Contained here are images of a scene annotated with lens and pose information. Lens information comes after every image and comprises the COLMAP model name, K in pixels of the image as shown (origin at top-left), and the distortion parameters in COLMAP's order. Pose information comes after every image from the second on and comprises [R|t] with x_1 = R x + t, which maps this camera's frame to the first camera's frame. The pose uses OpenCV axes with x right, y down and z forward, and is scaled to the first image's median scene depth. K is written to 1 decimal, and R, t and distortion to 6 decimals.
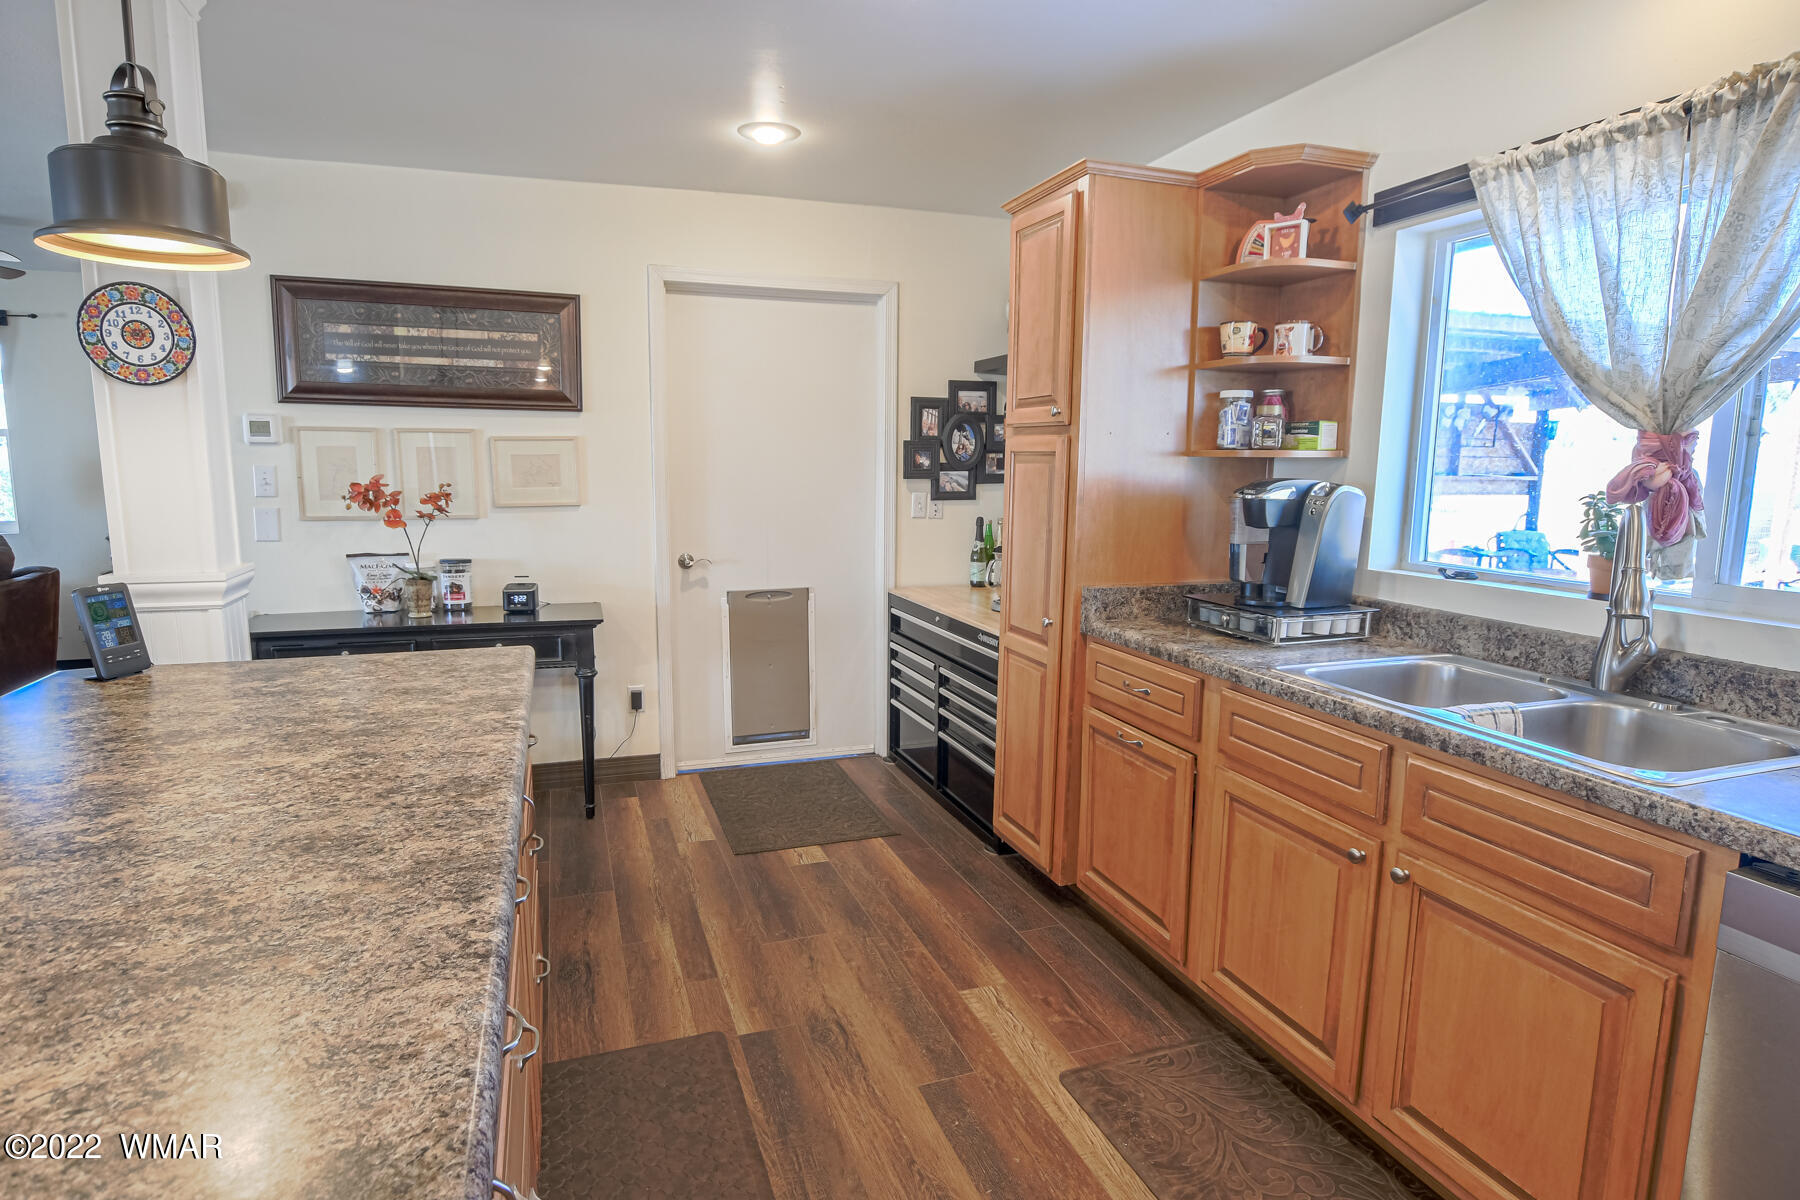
lens RADIAL K [[968.8, 0, 892.8], [0, 968.8, 602.2], [0, 0, 1]] dist [-0.020554, 0.002819]
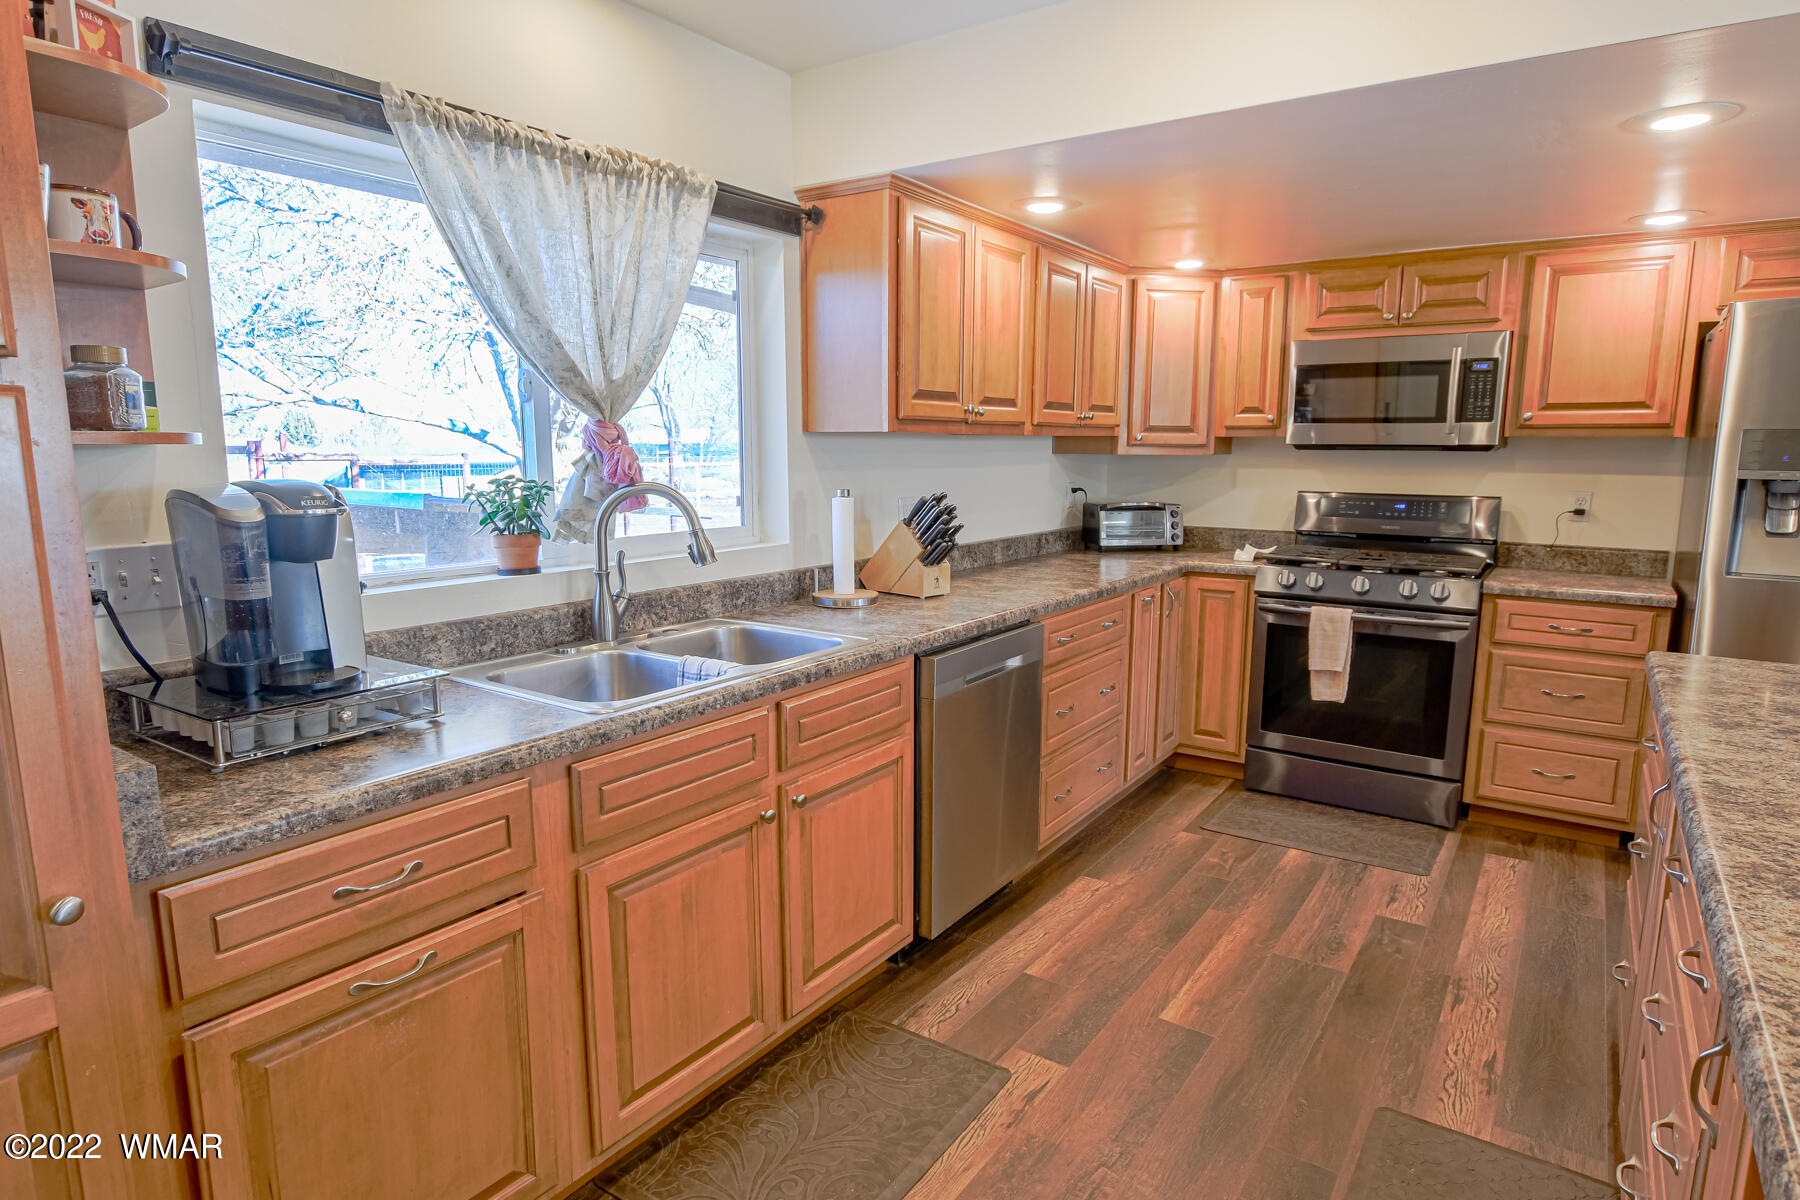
lens RADIAL K [[990.2, 0, 892.6], [0, 990.2, 603.7], [0, 0, 1]] dist [-0.022235, 0.003886]
pose [[-0.580250, -0.137665, 0.802720, -0.347718], [0.111607, 0.962872, 0.245806, -0.169930], [-0.806755, 0.232218, -0.543342, 1.093672]]
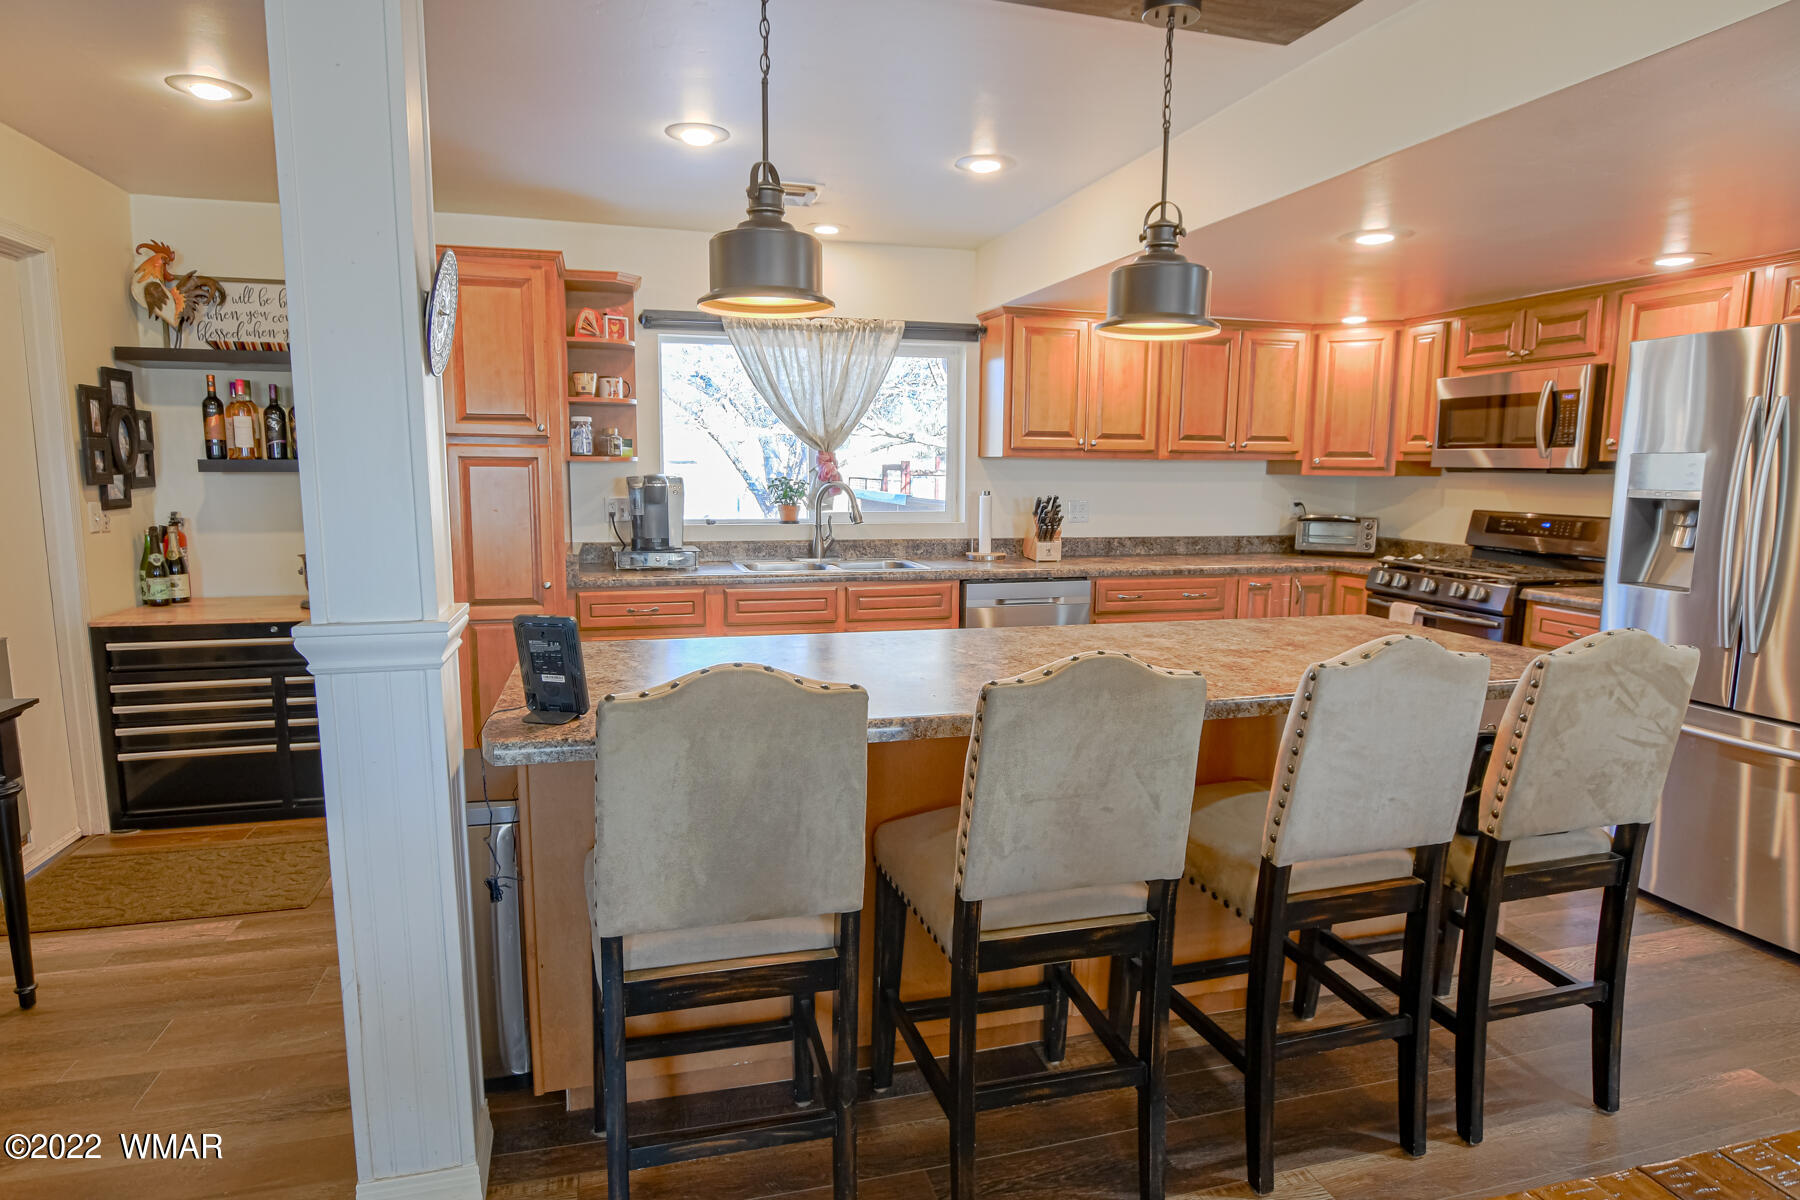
lens RADIAL K [[990.2, 0, 892.6], [0, 990.2, 603.7], [0, 0, 1]] dist [-0.022235, 0.003886]
pose [[0.065240, -0.145098, 0.987264, -1.372237], [0.136893, 0.981319, 0.135178, -0.086674], [-0.988435, 0.126331, 0.083884, 0.496867]]
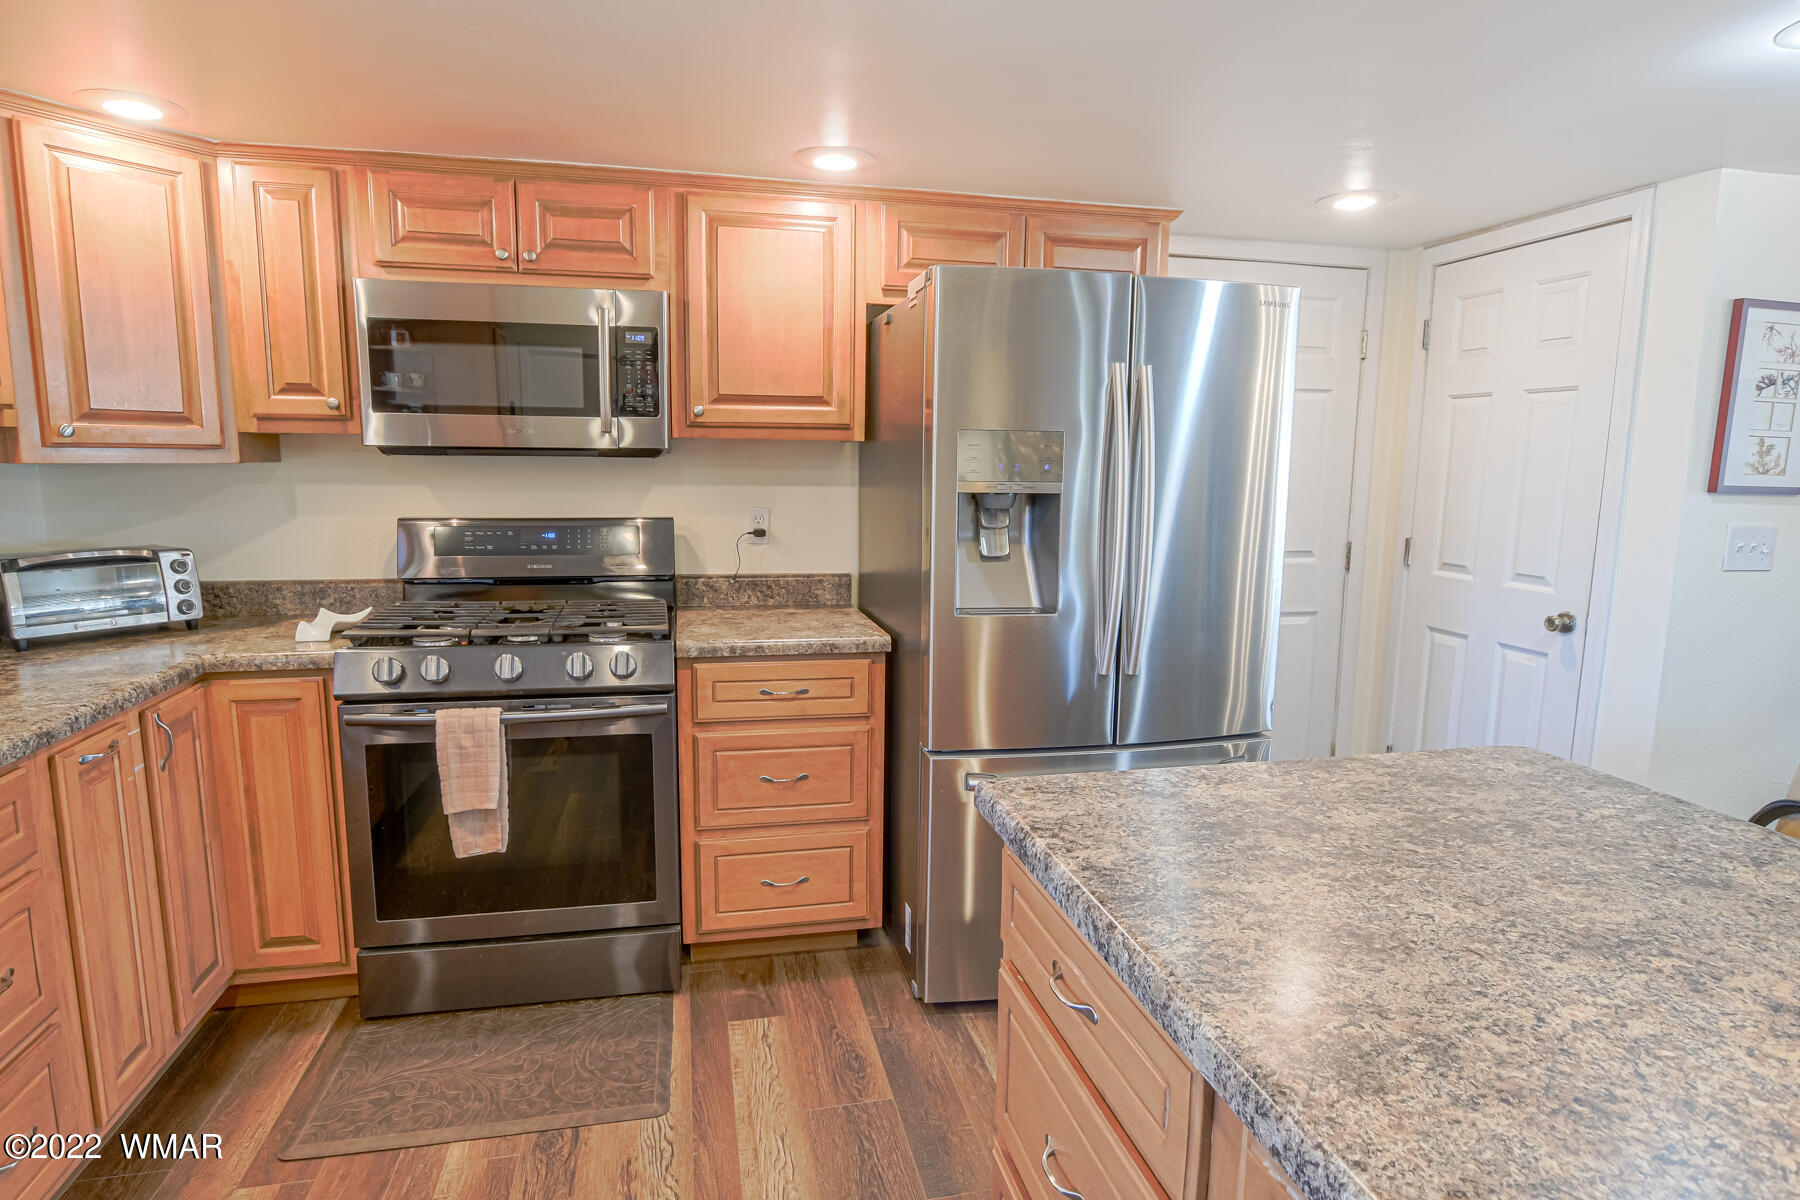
lens RADIAL K [[990.2, 0, 892.6], [0, 990.2, 603.7], [0, 0, 1]] dist [-0.022235, 0.003886]
pose [[-0.991863, -0.038180, 0.121446, -0.032267], [-0.001637, 0.957714, 0.287717, -0.082850], [-0.127296, 0.285177, -0.949984, 0.534493]]
